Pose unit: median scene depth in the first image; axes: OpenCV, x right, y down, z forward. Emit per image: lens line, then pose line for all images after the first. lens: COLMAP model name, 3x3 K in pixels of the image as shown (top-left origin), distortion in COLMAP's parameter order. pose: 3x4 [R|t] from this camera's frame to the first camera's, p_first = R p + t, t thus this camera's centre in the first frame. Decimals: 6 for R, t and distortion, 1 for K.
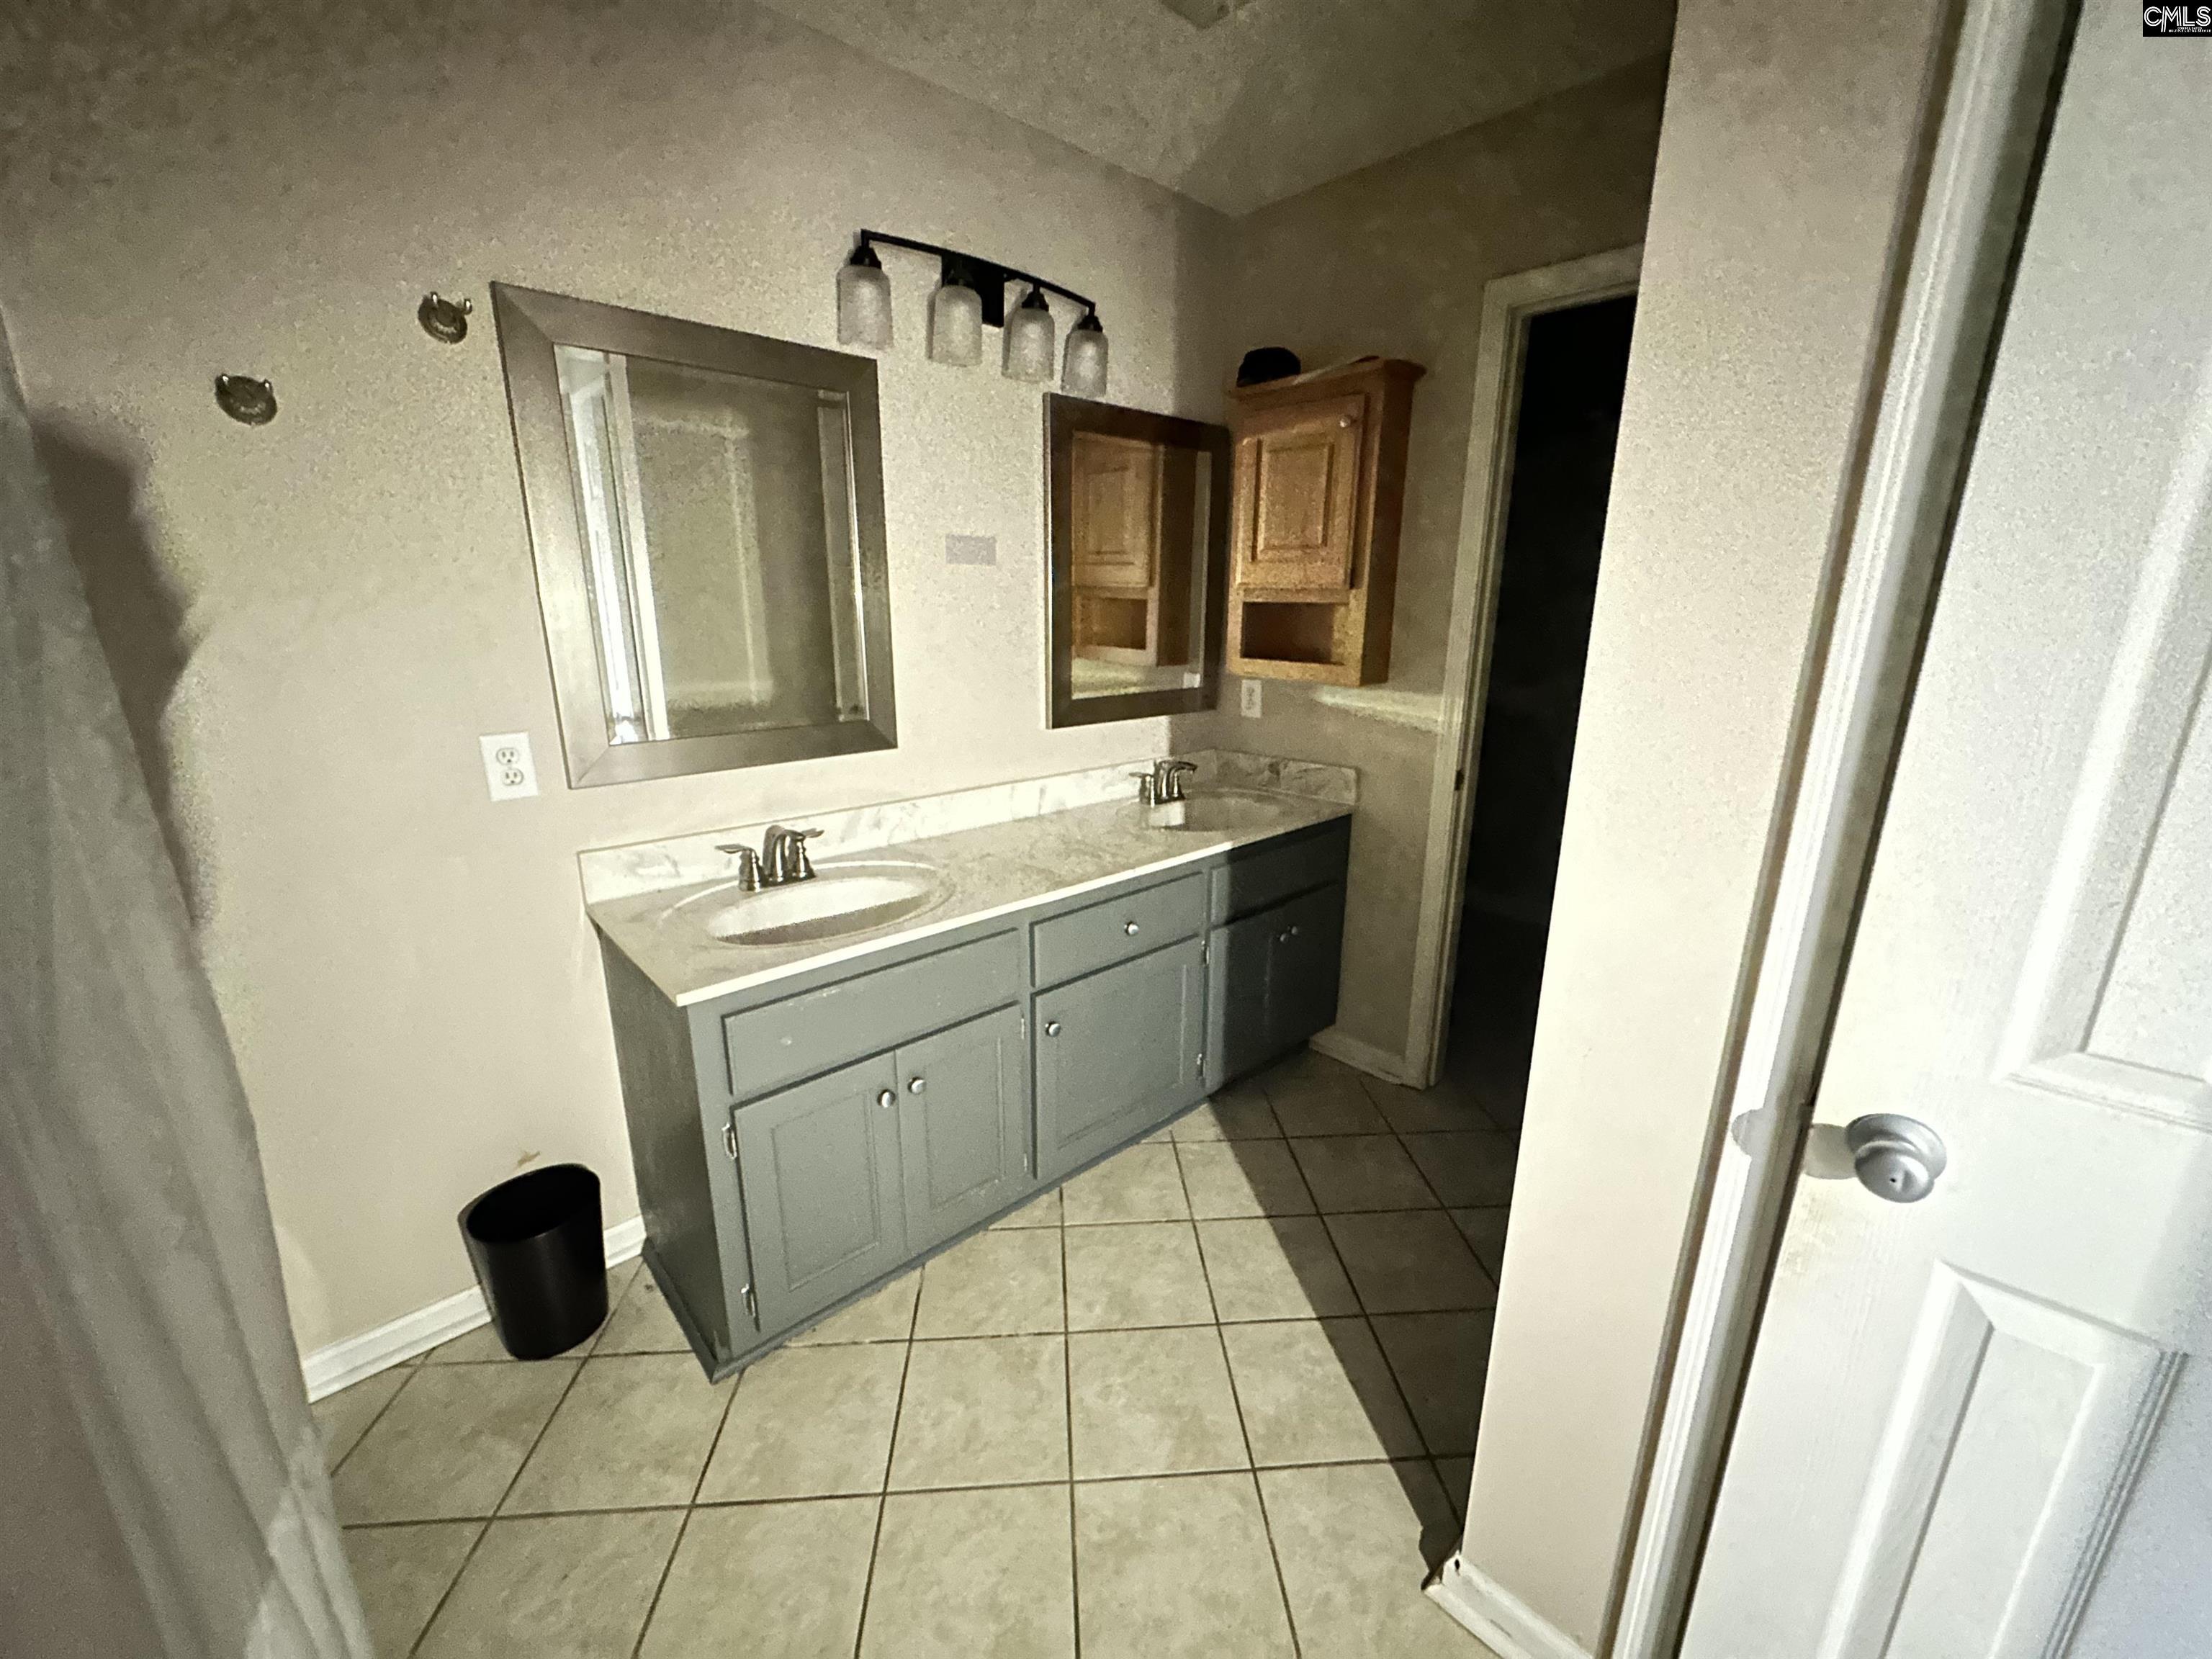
lens RADIAL K [[871.8, 0, 1101.7], [0, 871.8, 828.2], [0, 0, 1]] dist [-0.002100, -0.000216]
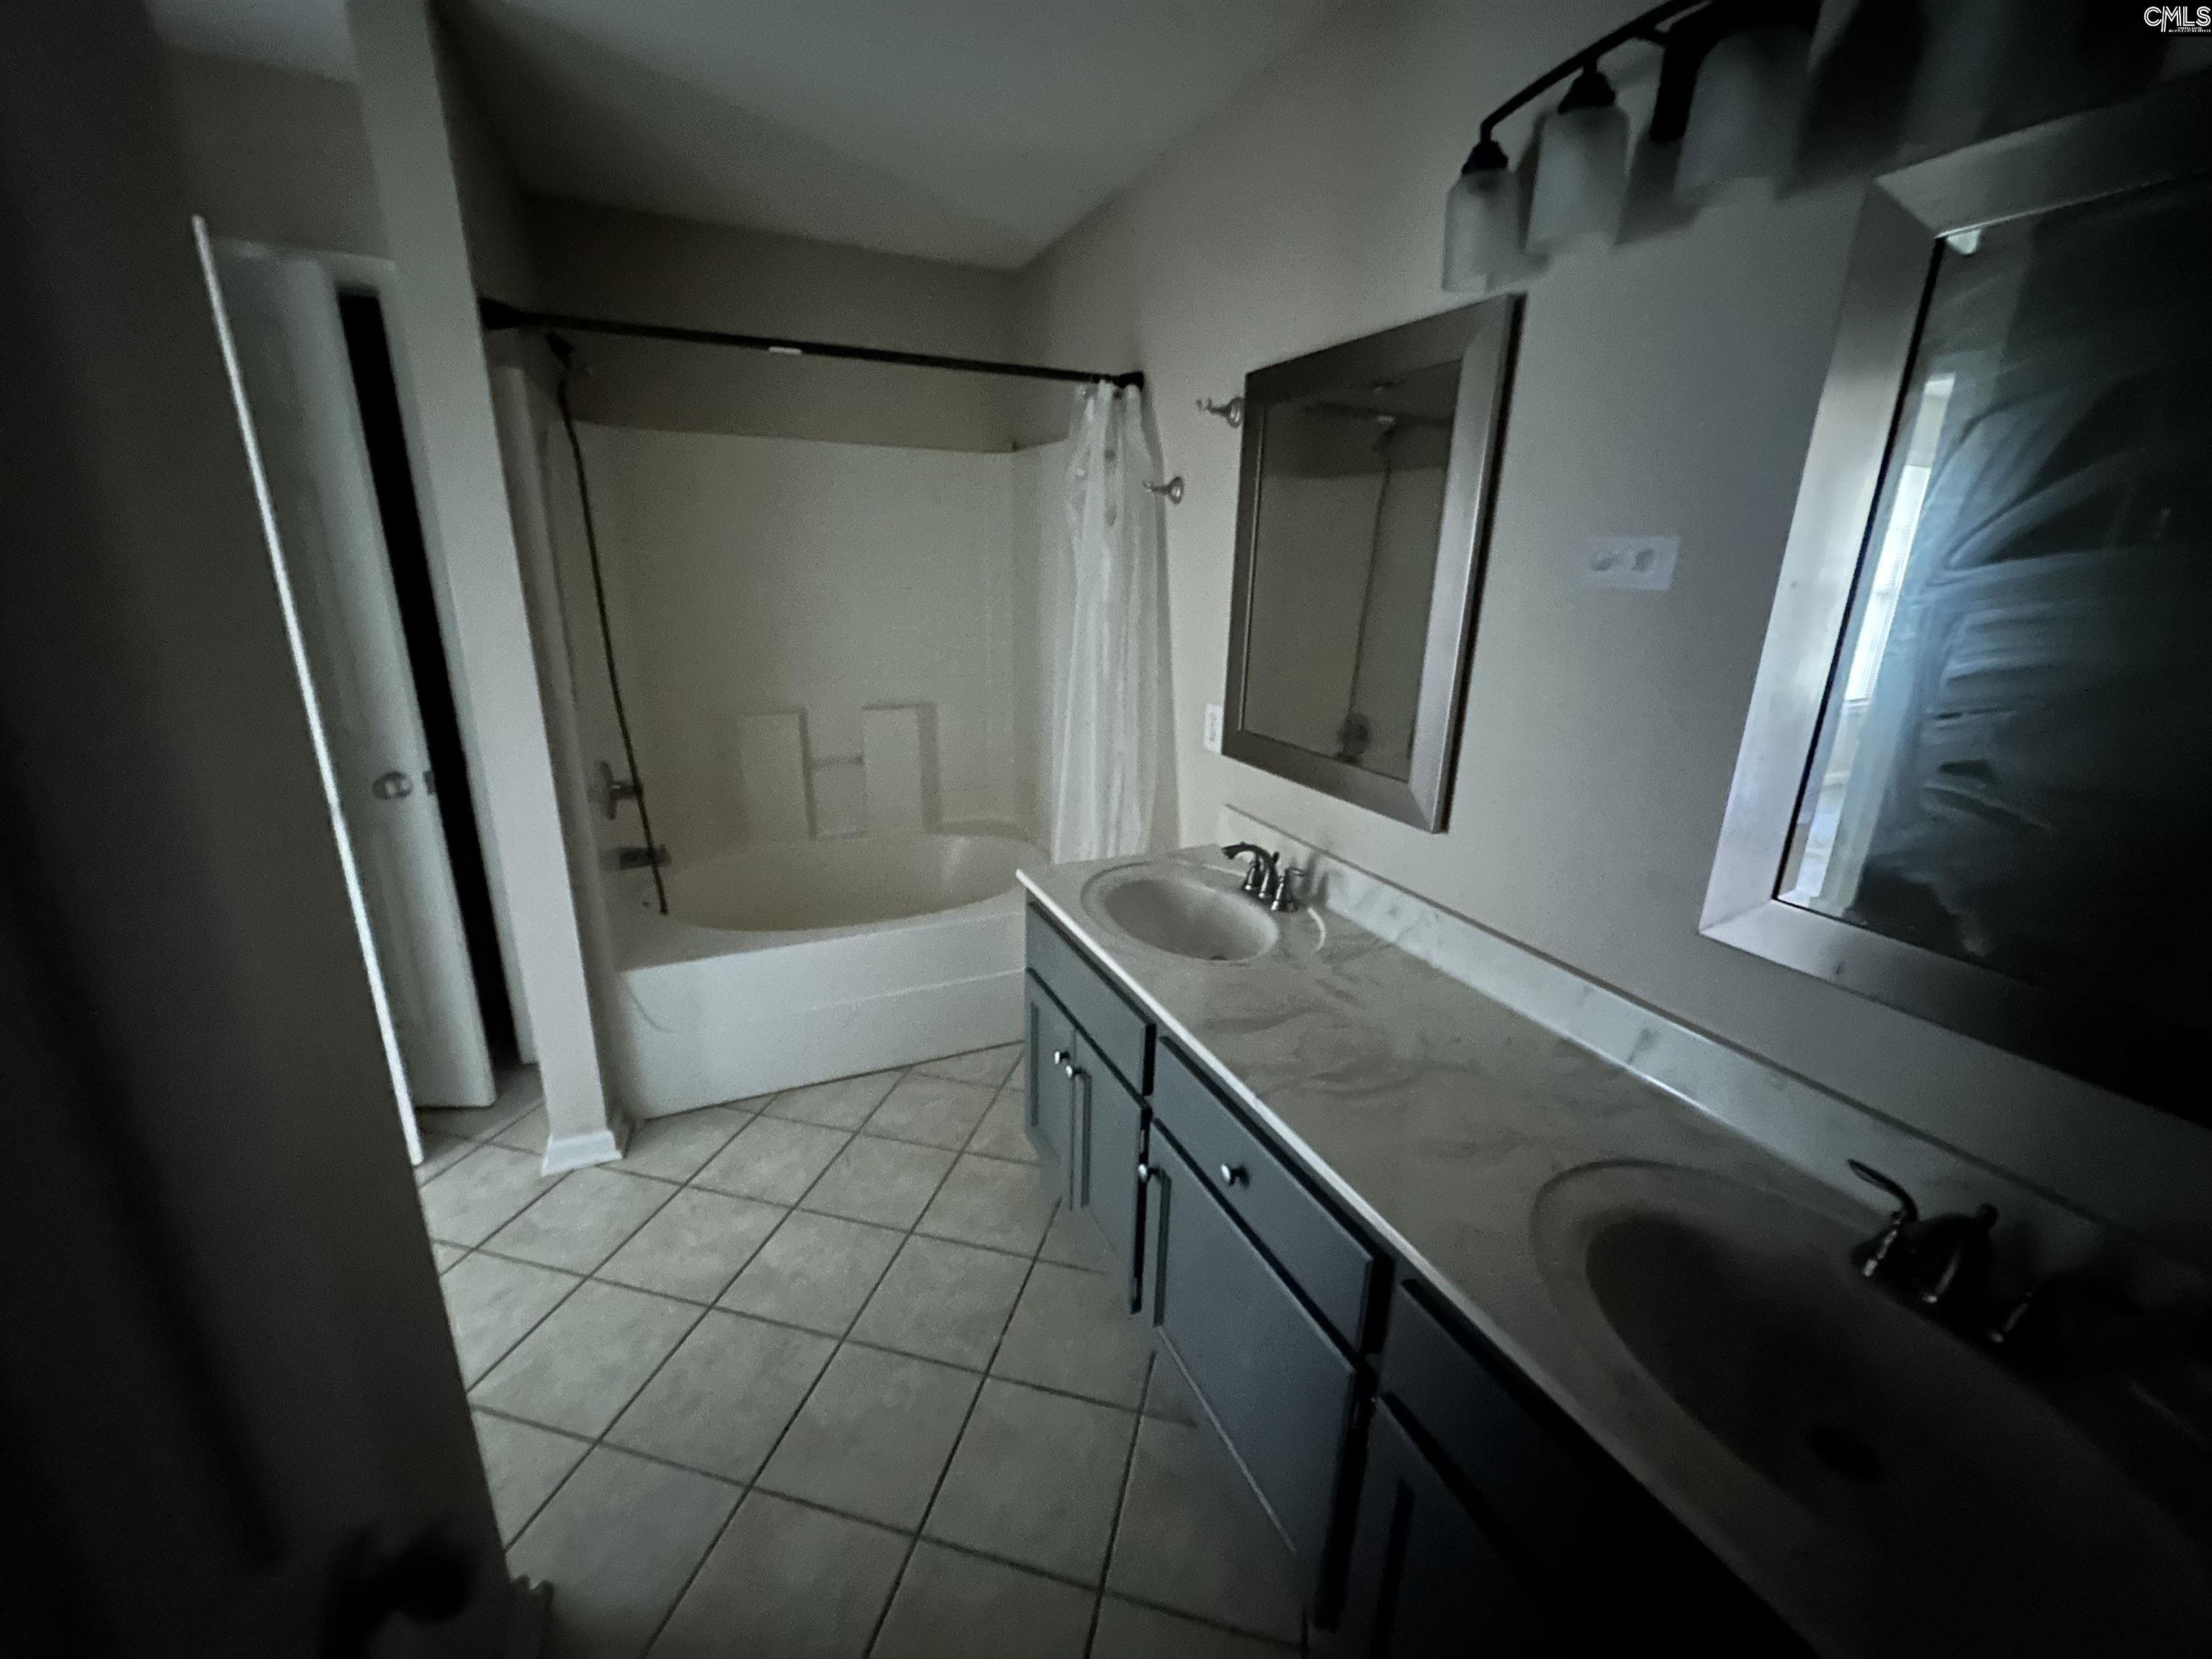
lens RADIAL K [[871.8, 0, 1100.2], [0, 871.8, 830.9], [0, 0, 1]] dist [-0.002100, -0.000216]
pose [[-0.328660, 0.259921, -0.907978, 0.622550], [-0.268489, 0.896005, 0.353679, -0.328833], [0.905481, 0.360022, -0.224695, 1.079598]]
